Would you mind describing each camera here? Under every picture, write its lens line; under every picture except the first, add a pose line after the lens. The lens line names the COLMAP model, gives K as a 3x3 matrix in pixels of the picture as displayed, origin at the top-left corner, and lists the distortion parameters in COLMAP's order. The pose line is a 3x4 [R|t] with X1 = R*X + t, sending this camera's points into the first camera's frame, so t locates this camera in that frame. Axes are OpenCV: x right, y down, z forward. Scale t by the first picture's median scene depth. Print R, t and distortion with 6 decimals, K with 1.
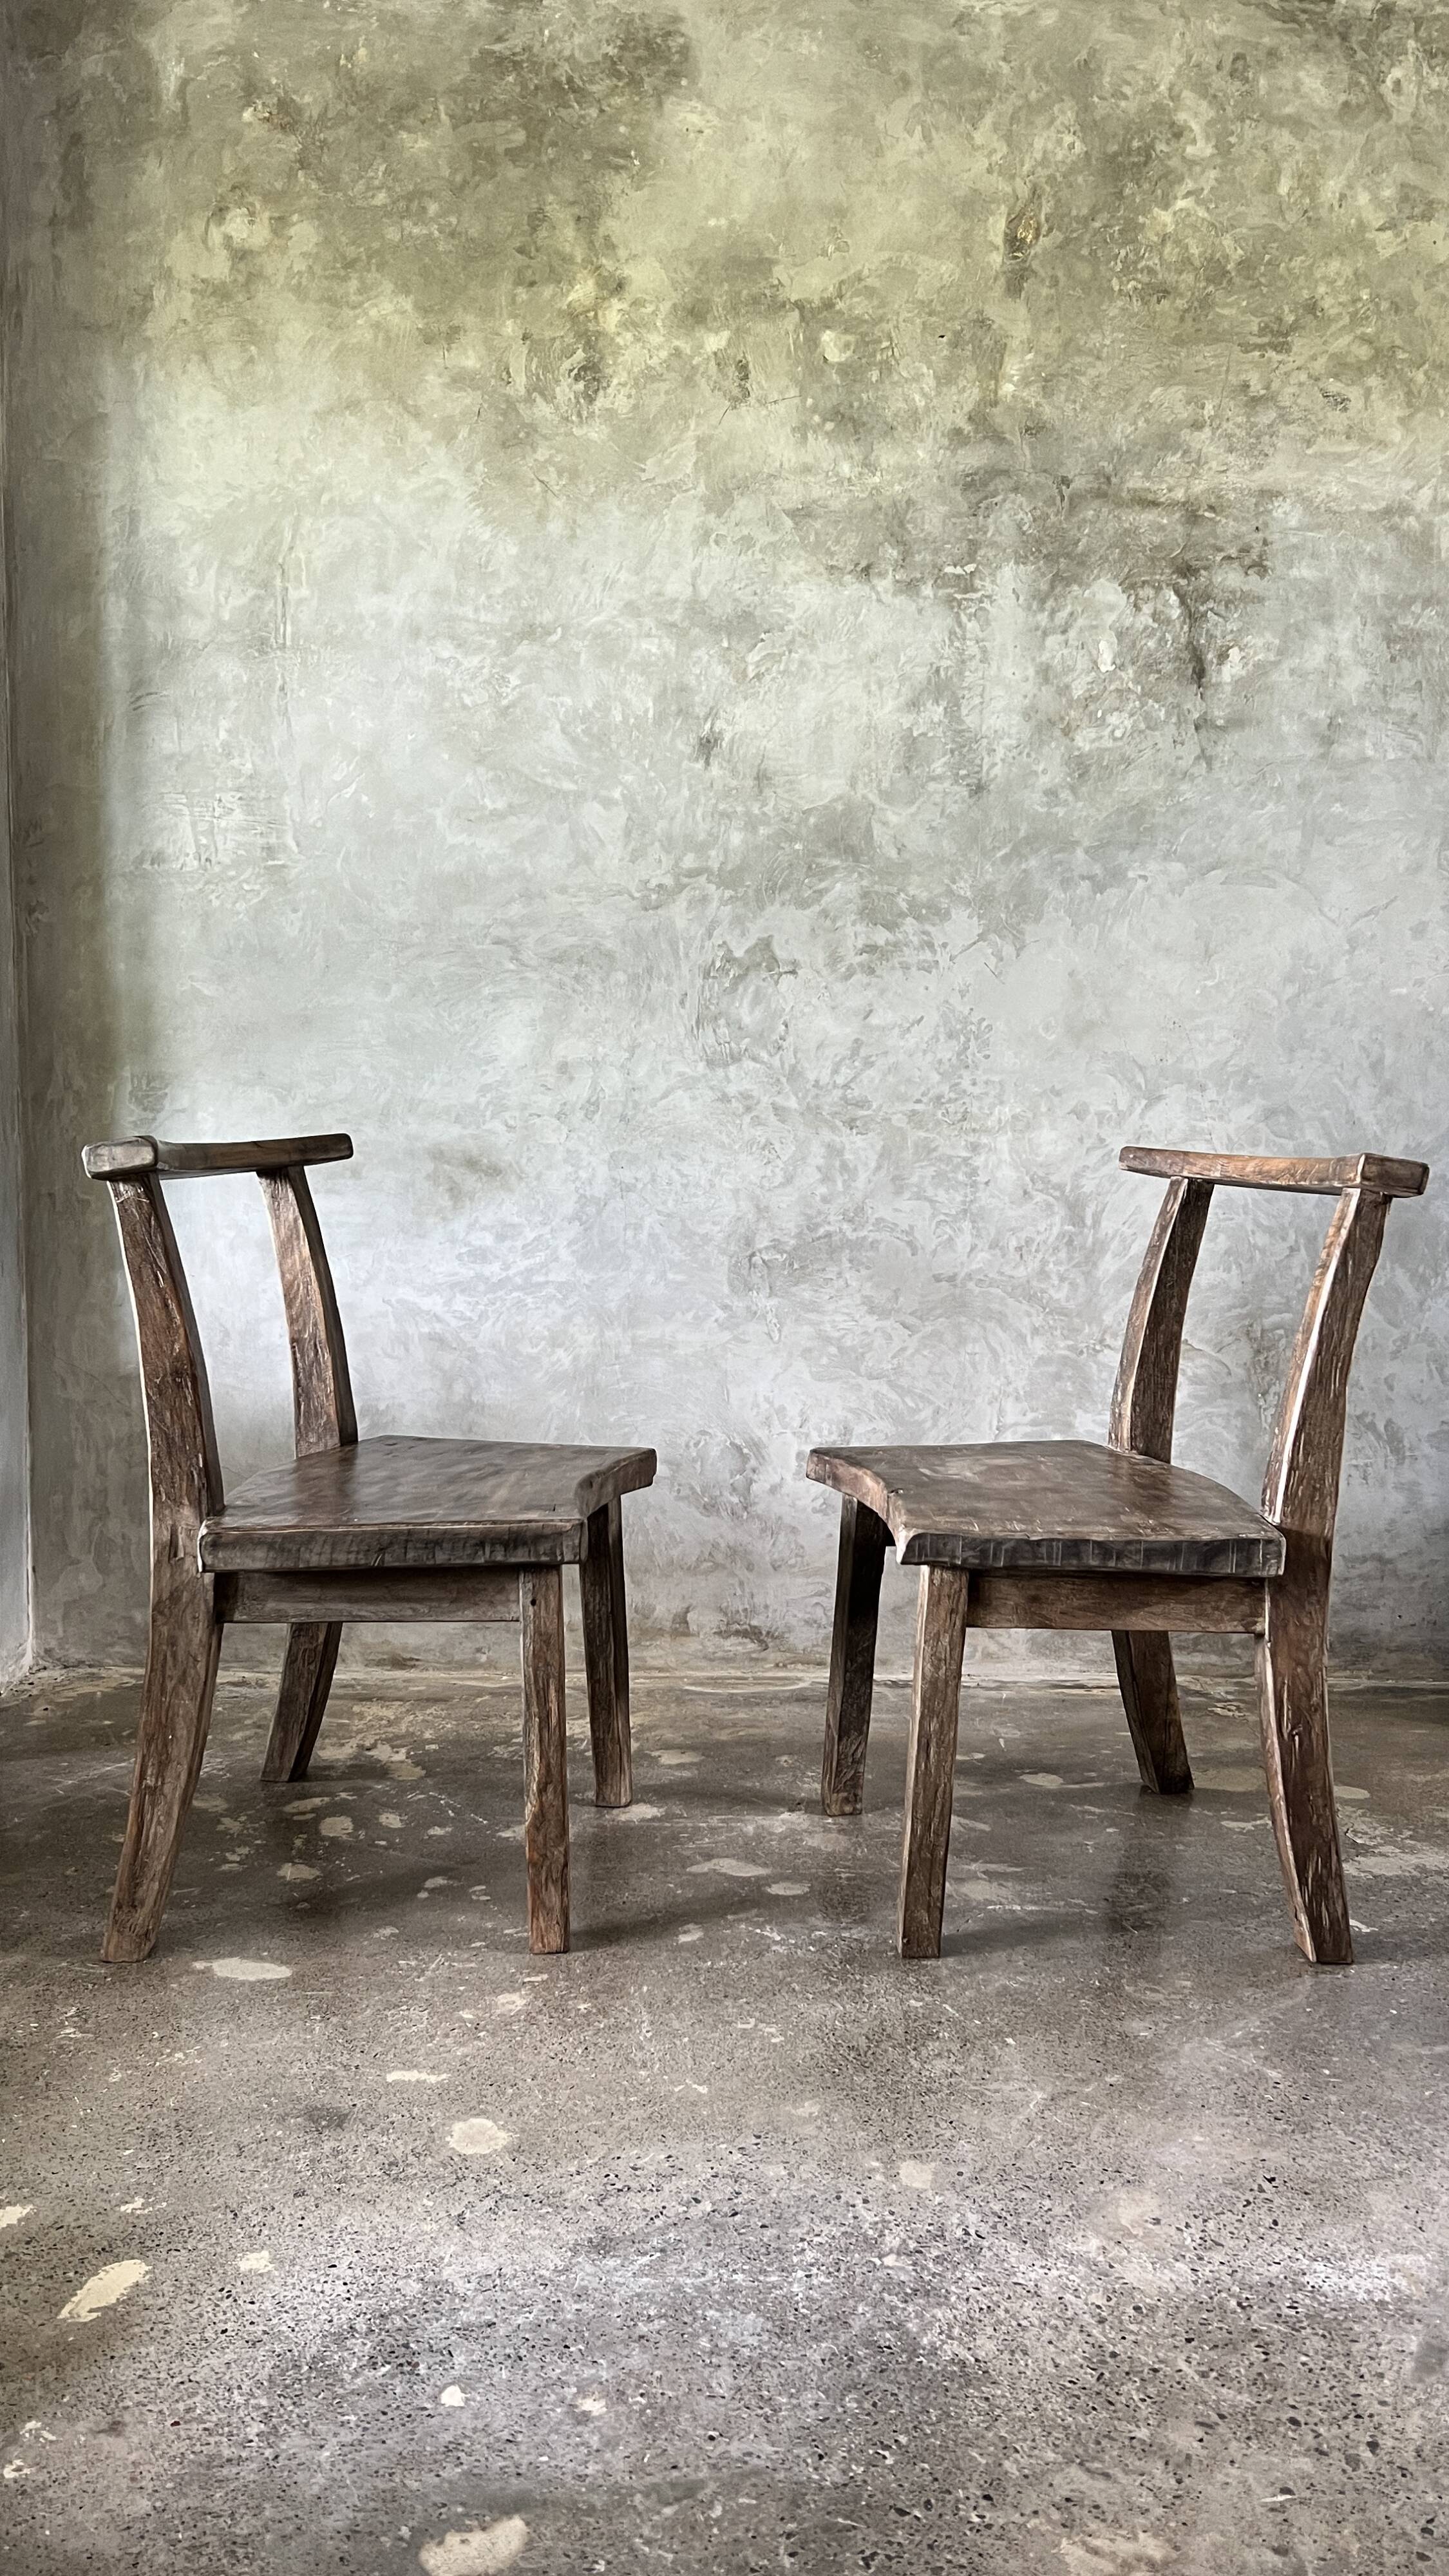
lens RADIAL K [[1968.1, 0, 734.8], [0, 1968.1, 1309.0], [0, 0, 1]] dist [0.043844, -0.056470]
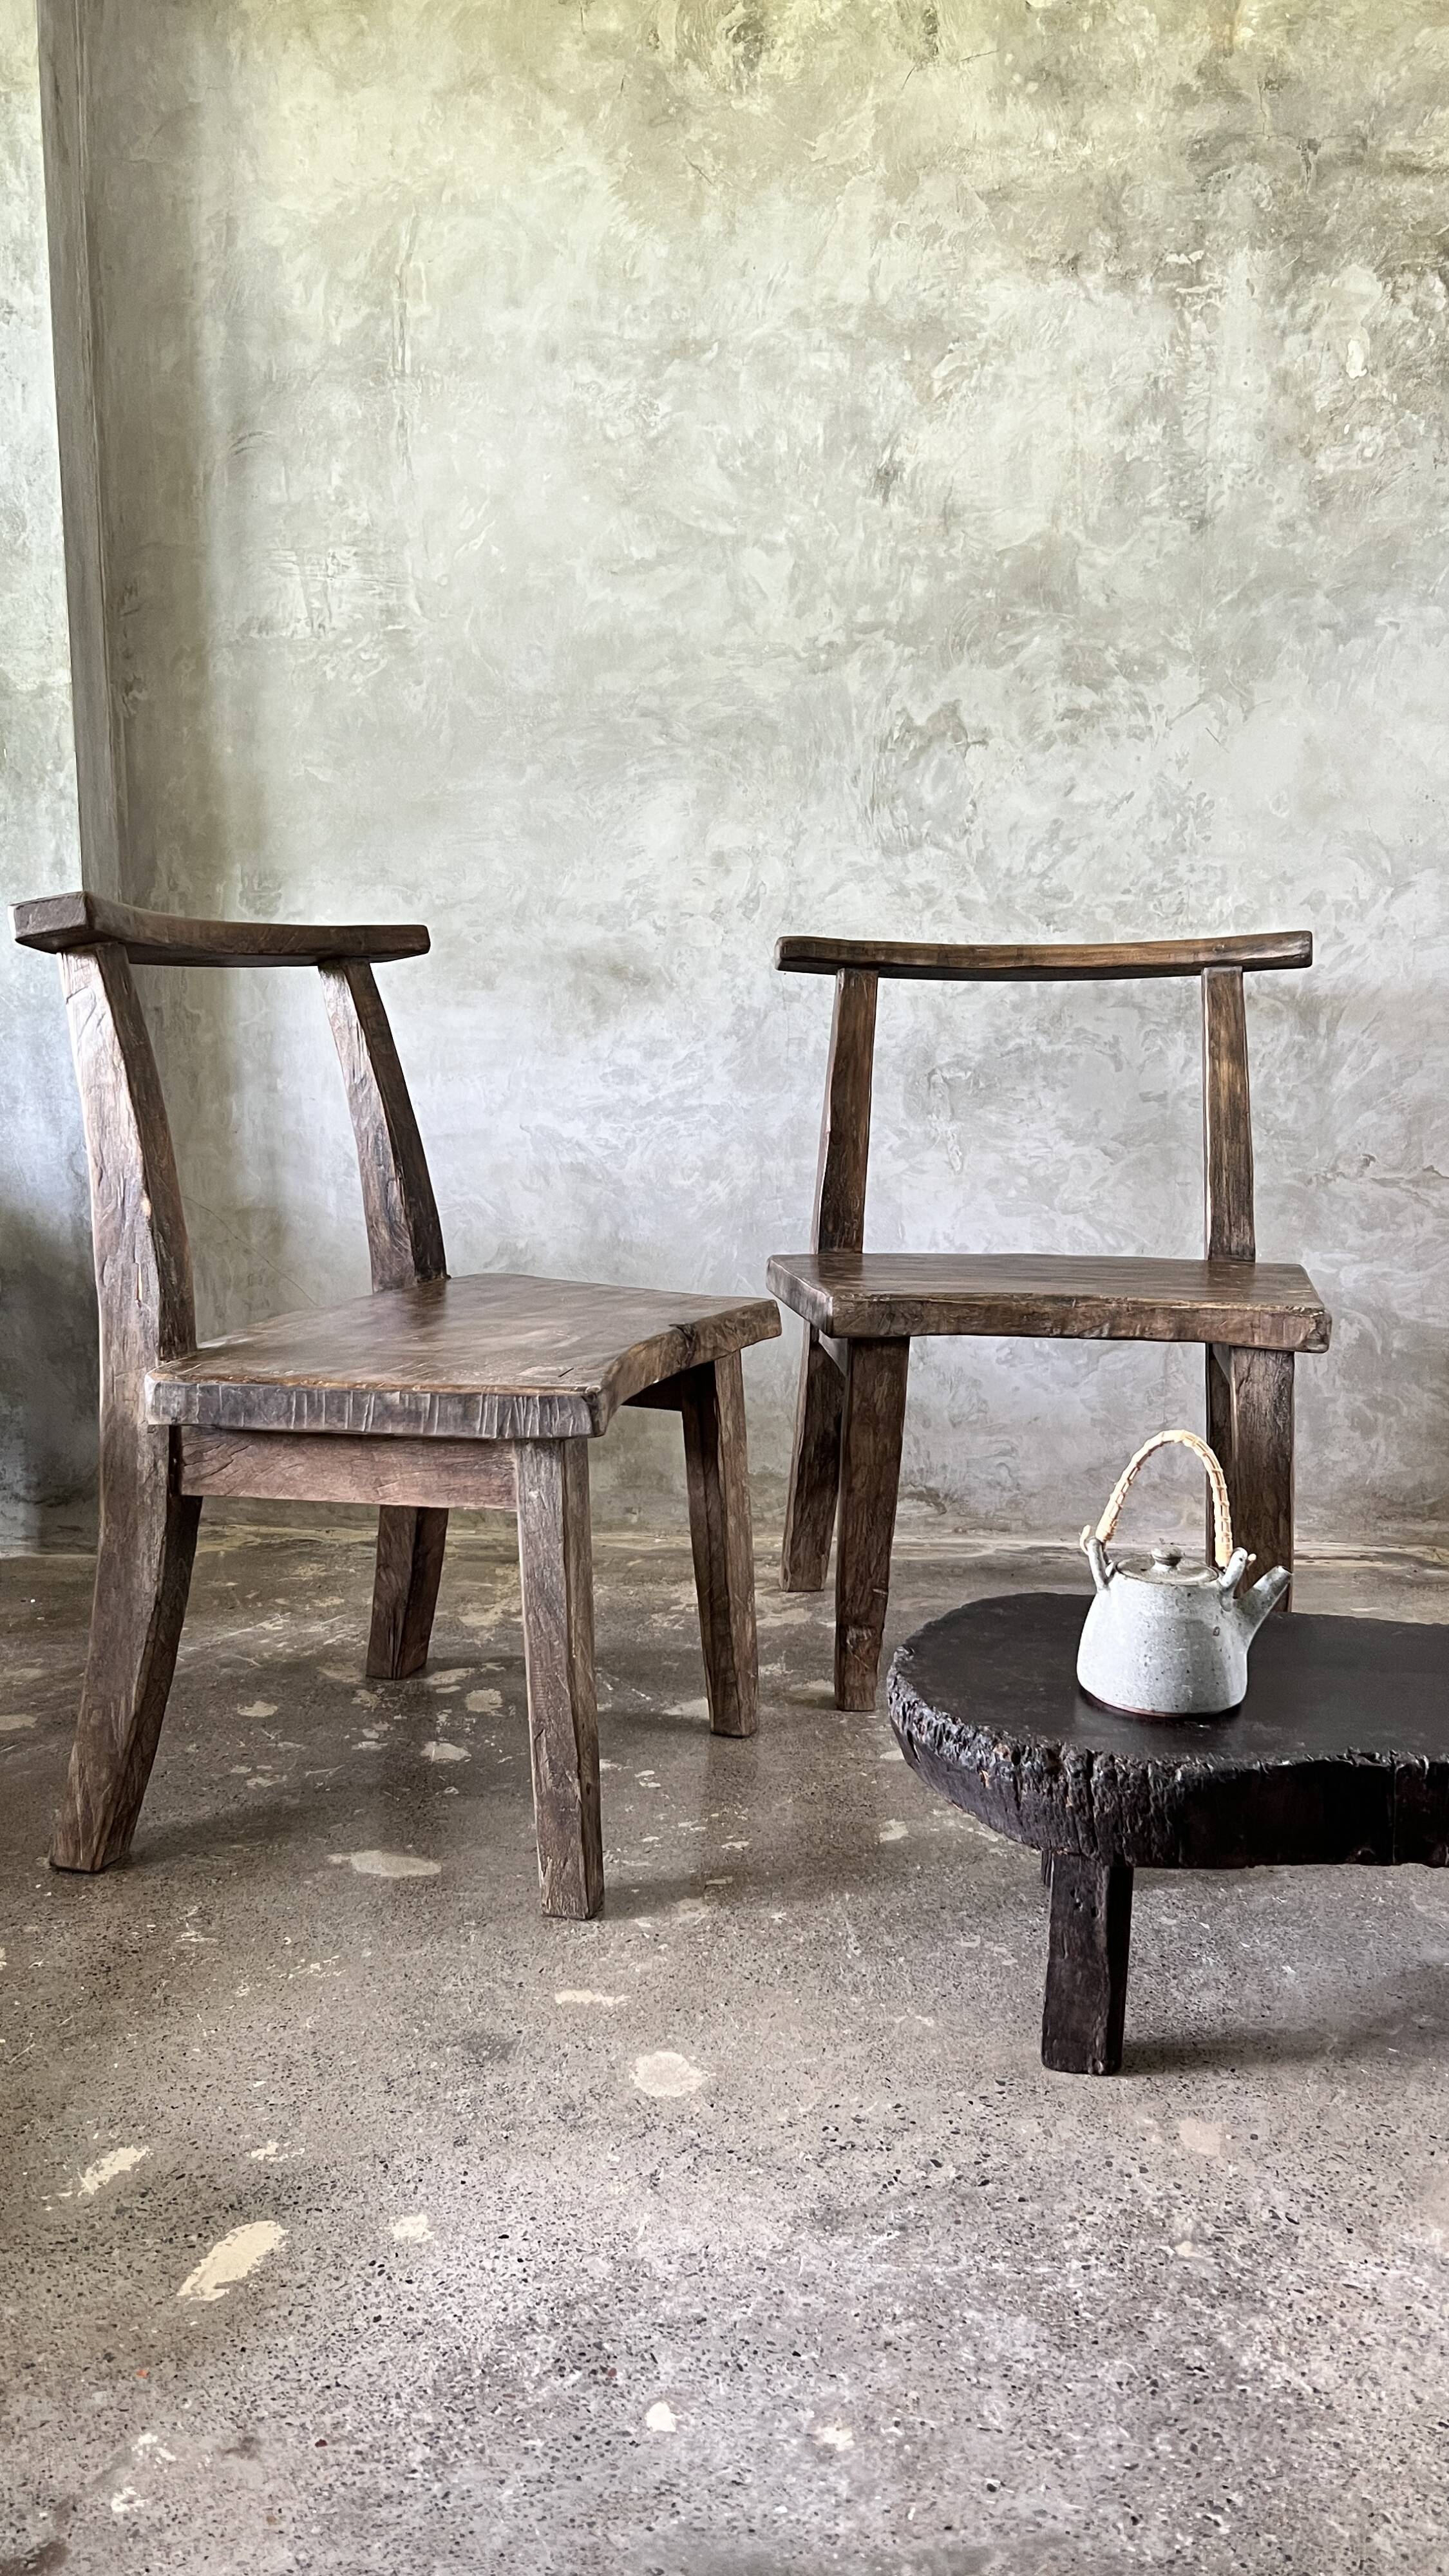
lens RADIAL K [[1968.1, 0, 723.7], [0, 1968.1, 1317.3], [0, 0, 1]] dist [0.043844, -0.056470]
pose [[0.998043, 0.001042, -0.062531, -0.030060], [0.003256, 0.997639, 0.068602, 0.022048], [0.062454, -0.068671, 0.995683, 0.104795]]
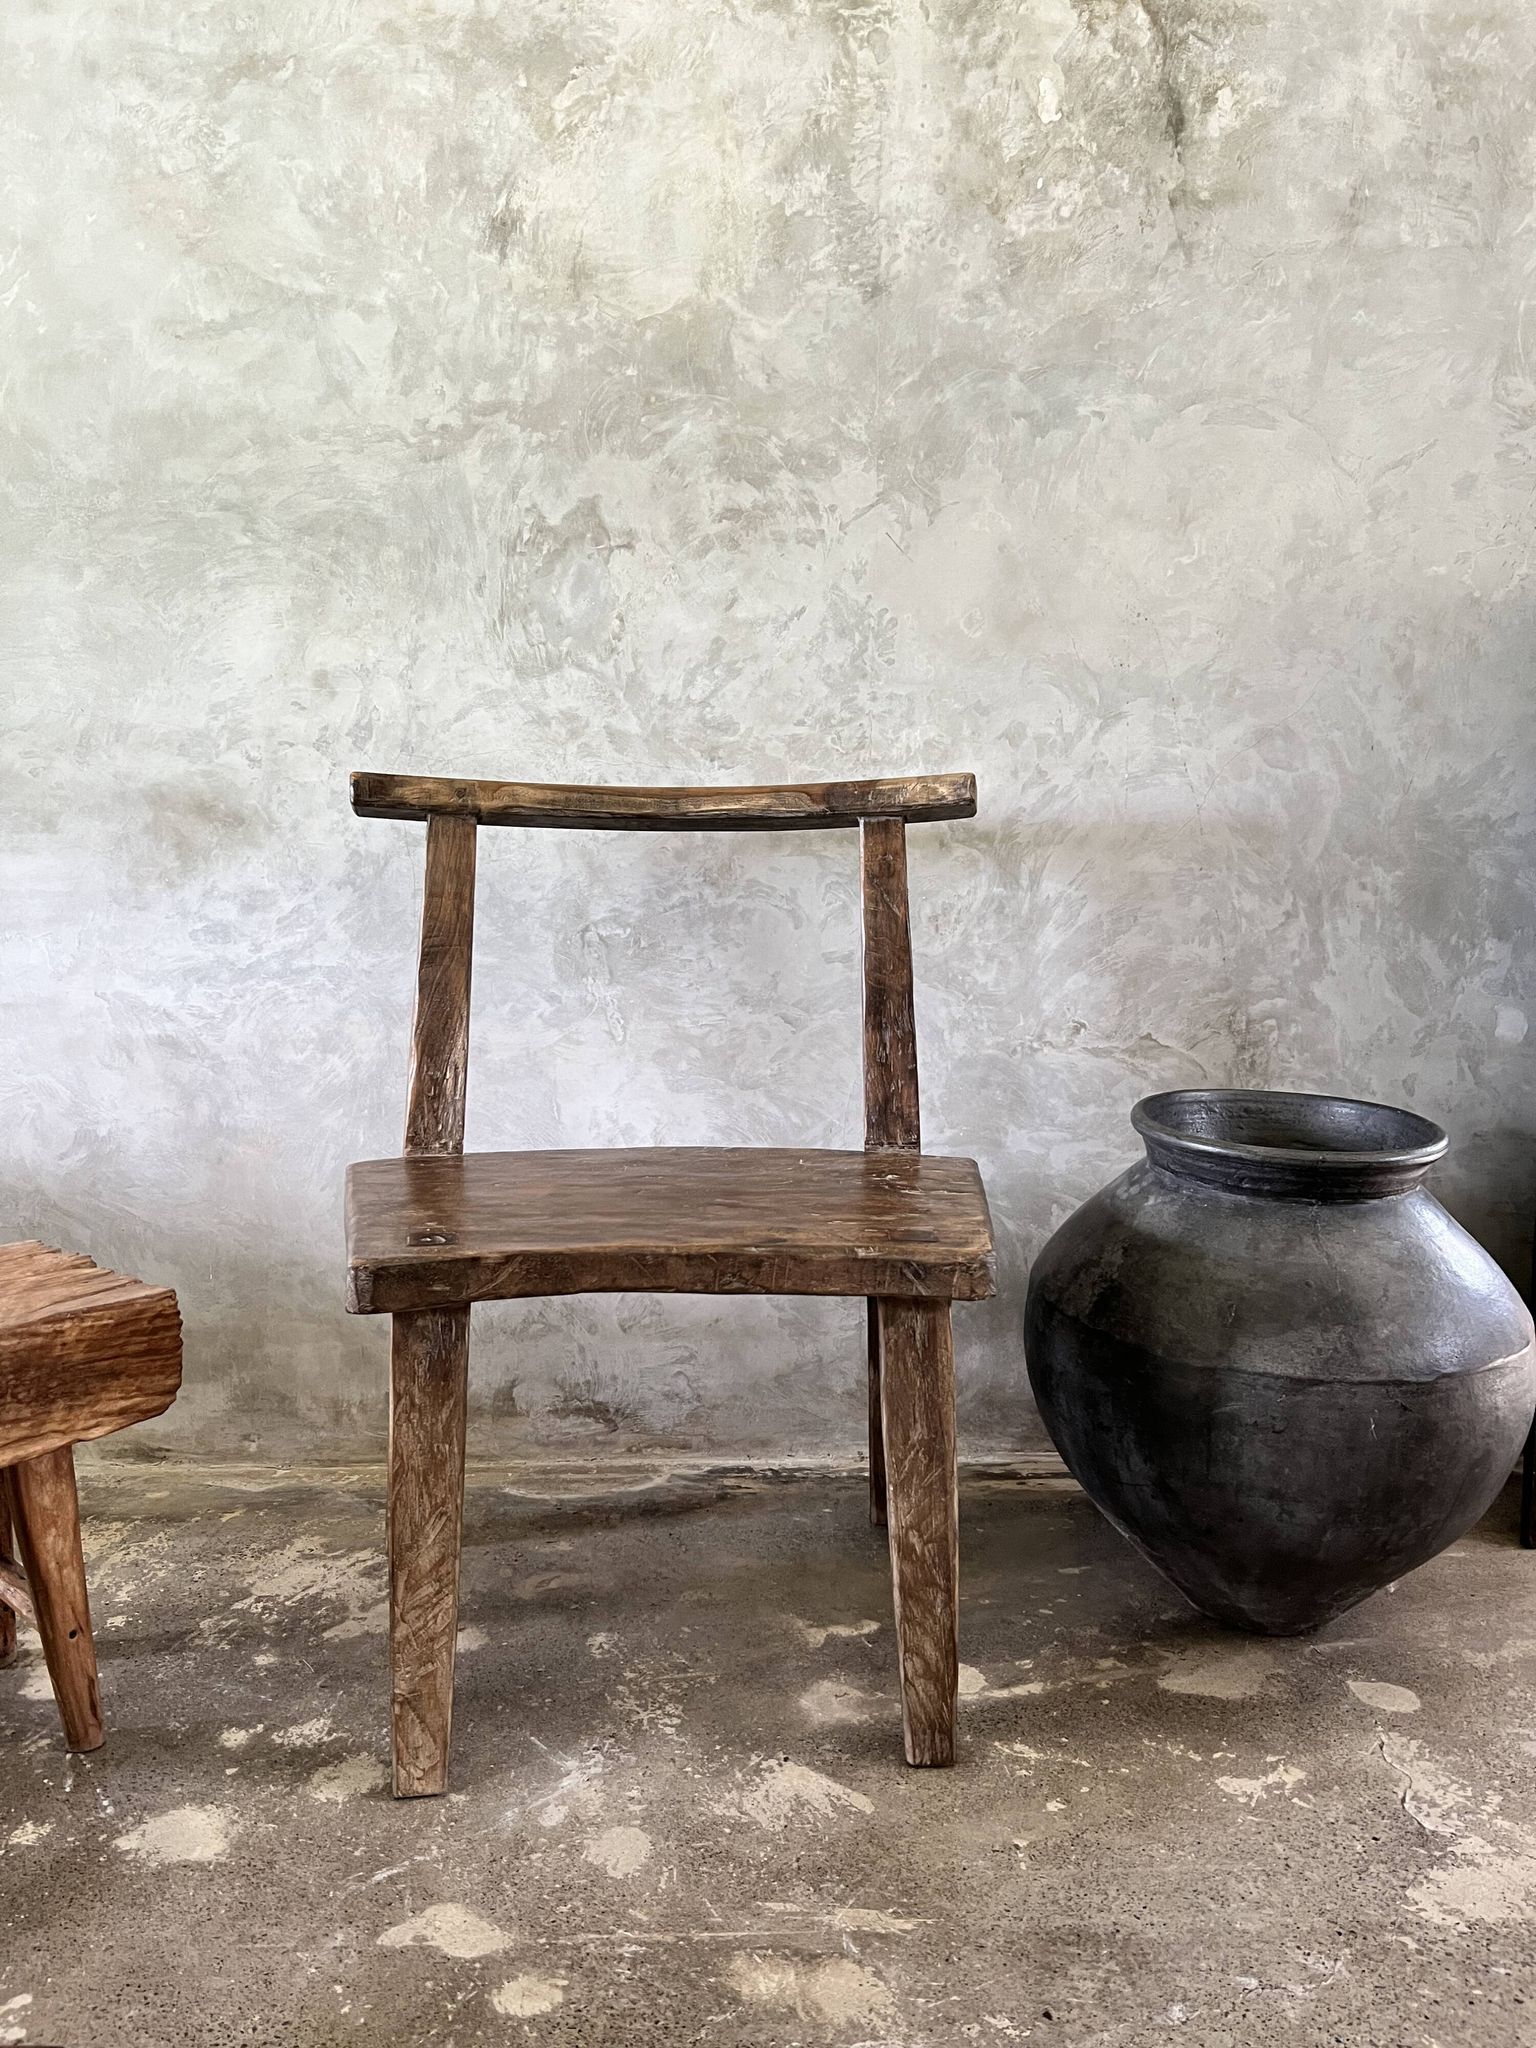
lens RADIAL K [[1562.4, 0, 752.8], [0, 1562.4, 1042.7], [0, 0, 1]] dist [0.034015, -0.042753]
pose [[0.999943, -0.009525, 0.004767, 0.072447], [0.009177, 0.997613, 0.068437, -0.024898], [-0.005408, -0.068389, 0.997644, 0.399474]]
